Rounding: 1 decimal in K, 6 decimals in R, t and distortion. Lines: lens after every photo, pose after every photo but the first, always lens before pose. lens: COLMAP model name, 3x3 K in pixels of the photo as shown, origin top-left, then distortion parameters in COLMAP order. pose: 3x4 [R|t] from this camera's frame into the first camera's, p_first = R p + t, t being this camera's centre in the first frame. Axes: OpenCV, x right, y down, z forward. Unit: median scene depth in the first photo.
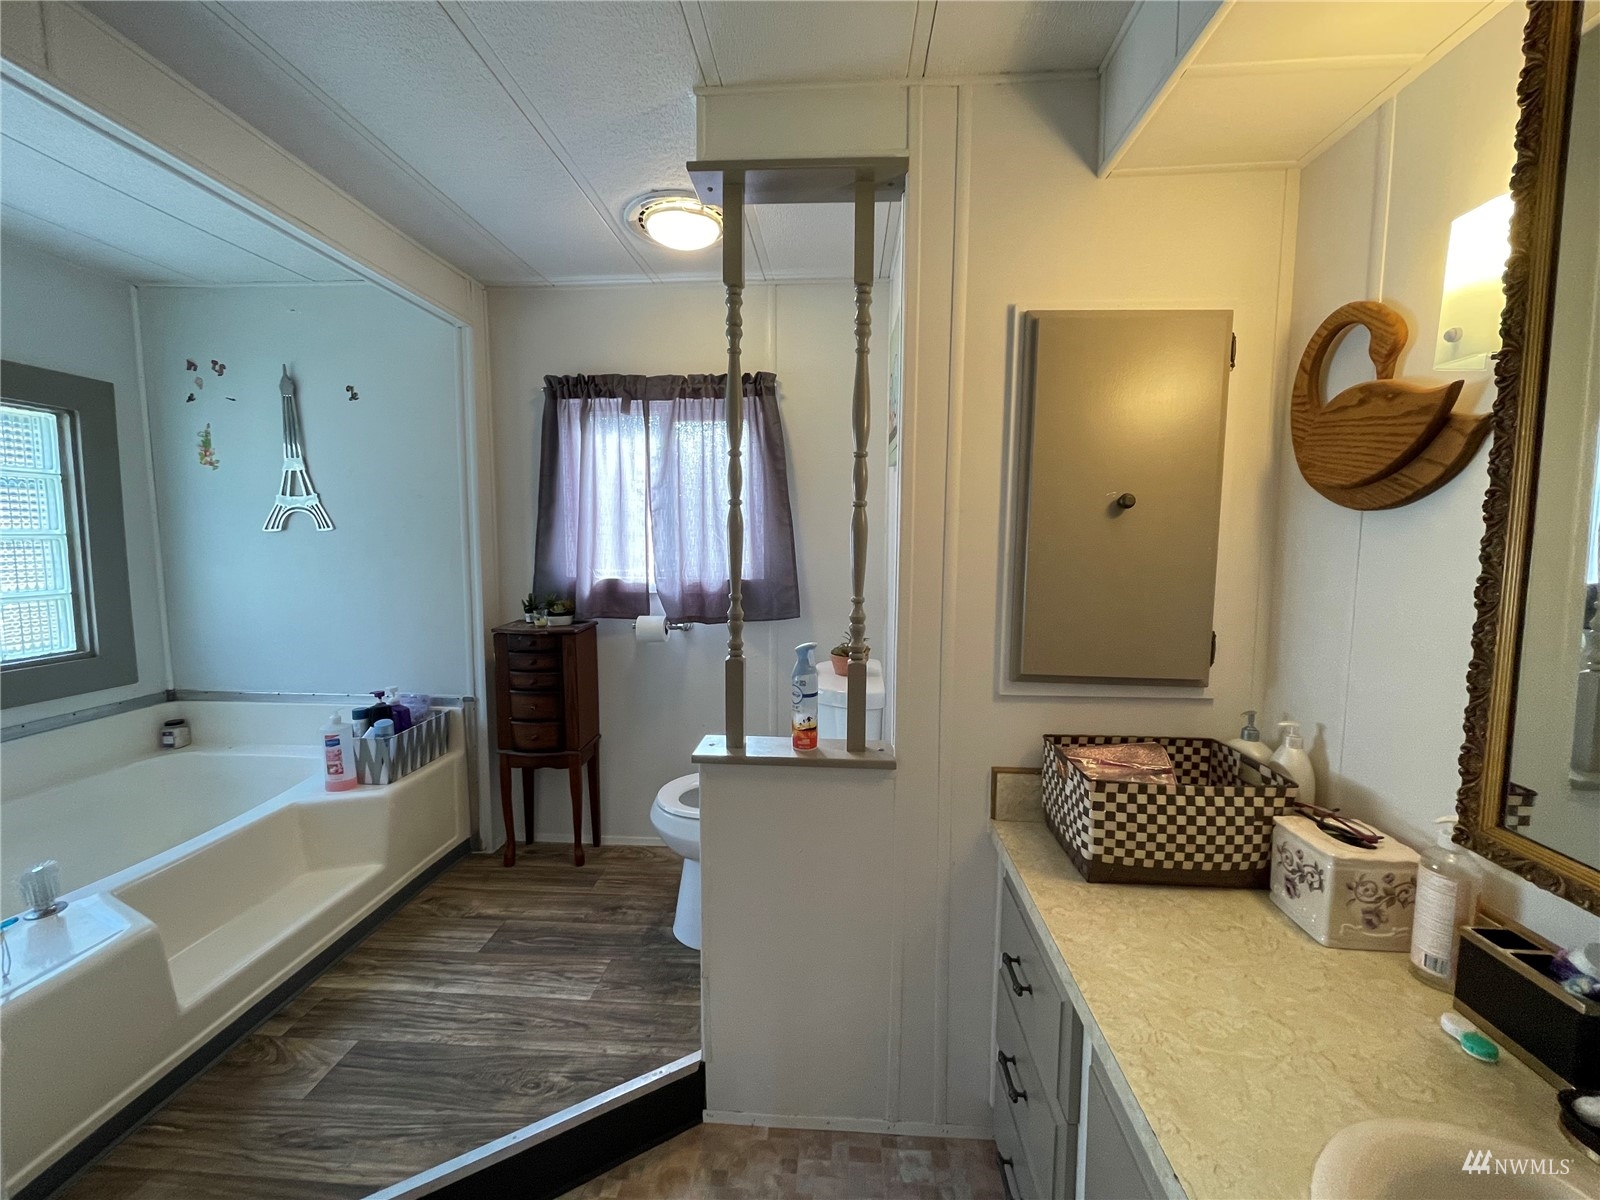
lens RADIAL K [[650.7, 0, 801.6], [0, 650.7, 595.9], [0, 0, 1]] dist [-0.001539, -0.000132]
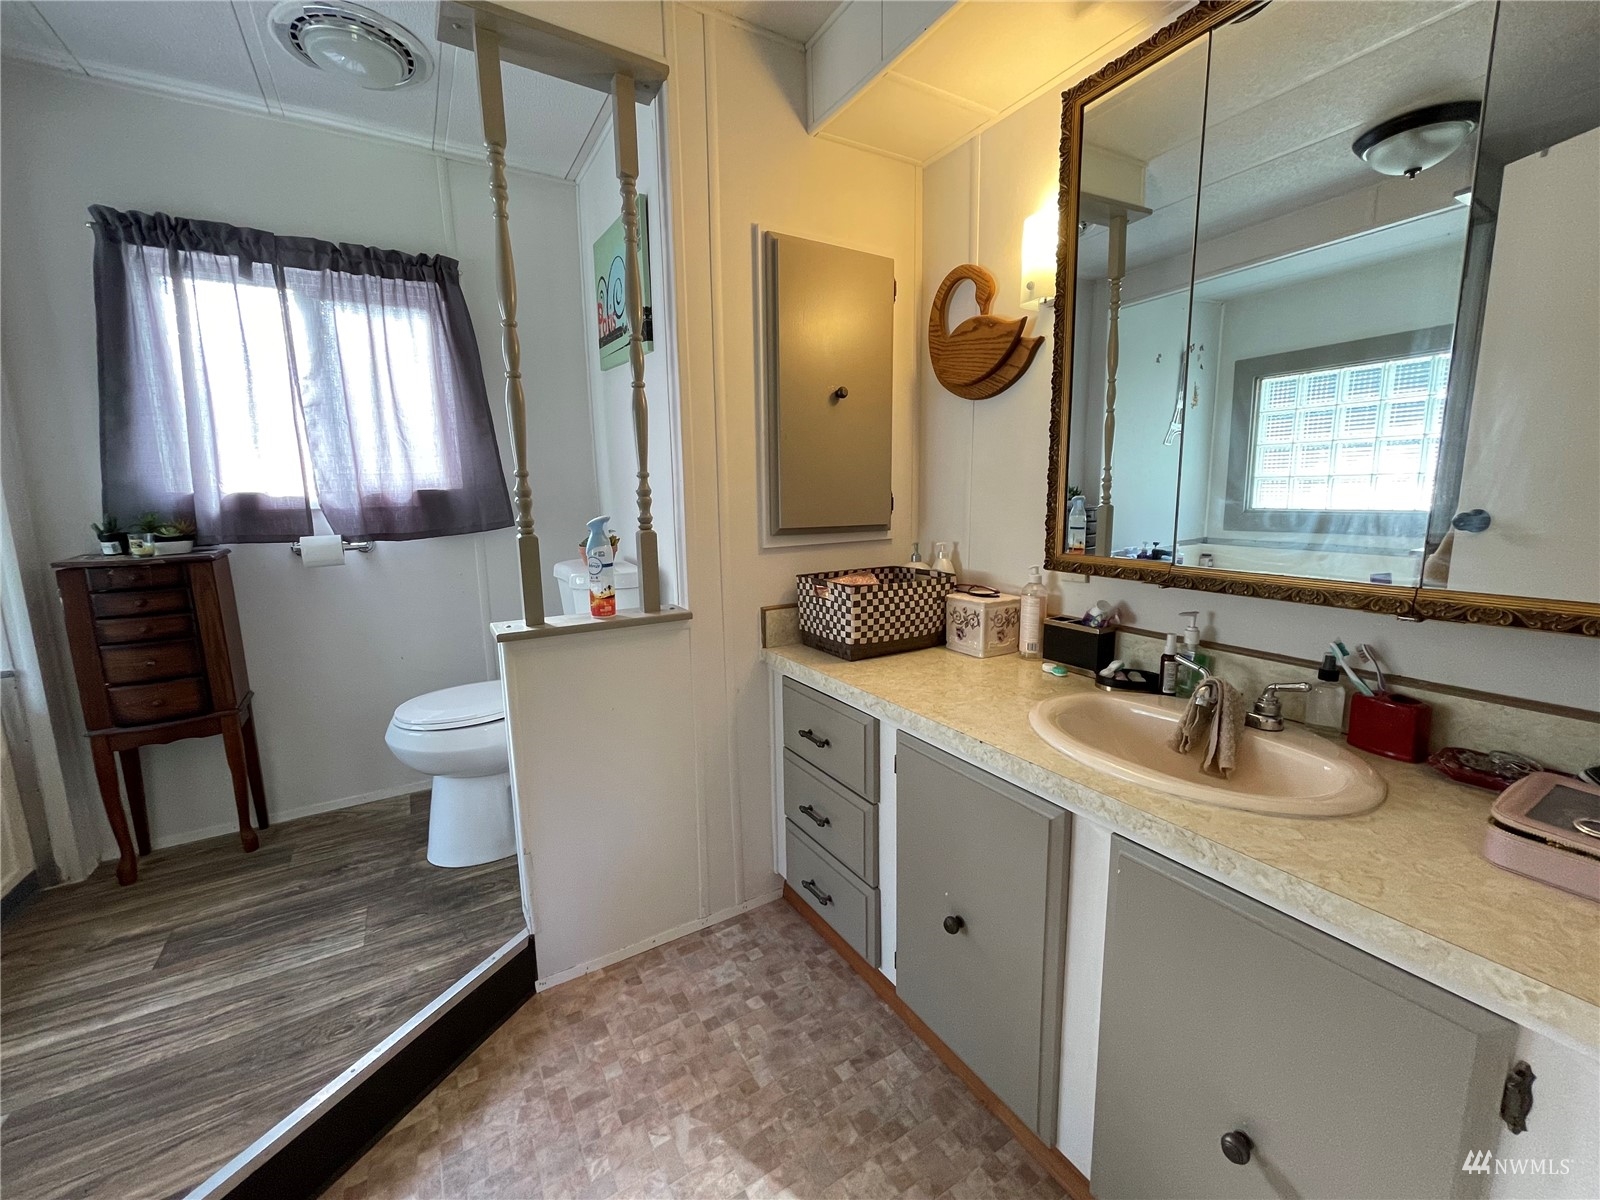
lens RADIAL K [[650.7, 0, 805.0], [0, 650.7, 596.7], [0, 0, 1]] dist [-0.001539, -0.000132]
pose [[0.816670, -0.112503, 0.566033, -0.335747], [0.073965, 0.993130, 0.090676, 0.131565], [-0.572346, -0.032185, 0.819380, -0.072446]]
